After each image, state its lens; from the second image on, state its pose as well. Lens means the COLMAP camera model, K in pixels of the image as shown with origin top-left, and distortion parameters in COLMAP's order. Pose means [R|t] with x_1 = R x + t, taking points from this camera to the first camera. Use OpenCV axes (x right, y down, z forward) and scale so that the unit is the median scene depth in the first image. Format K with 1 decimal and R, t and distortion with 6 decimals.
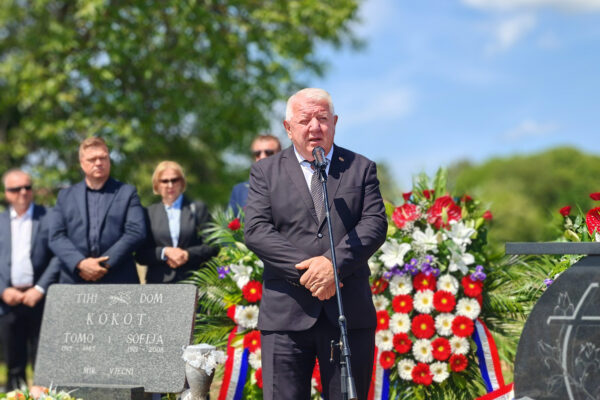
lens RADIAL K [[1203.6, 0, 301.6], [0, 1203.6, 187.7], [0, 0, 1]] dist [0.158878, 0.000000]
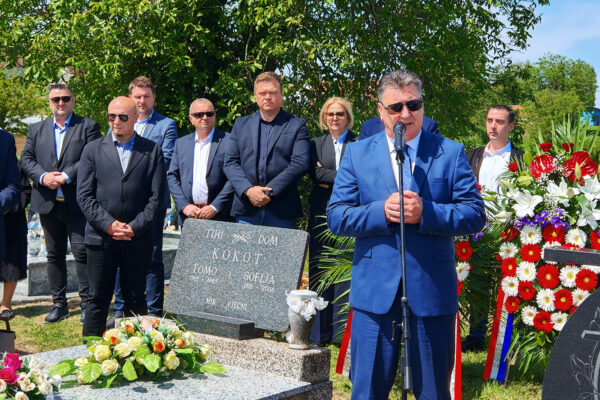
lens RADIAL K [[1025.0, 0, 356.0], [0, 1025.0, 186.4], [0, 0, 1]] dist [0.071297, 0.000000]
pose [[0.980342, 0.066285, -0.185841, 0.097163], [-0.048527, 0.993950, 0.098529, -0.040405], [0.191247, -0.087574, 0.977627, 0.113063]]
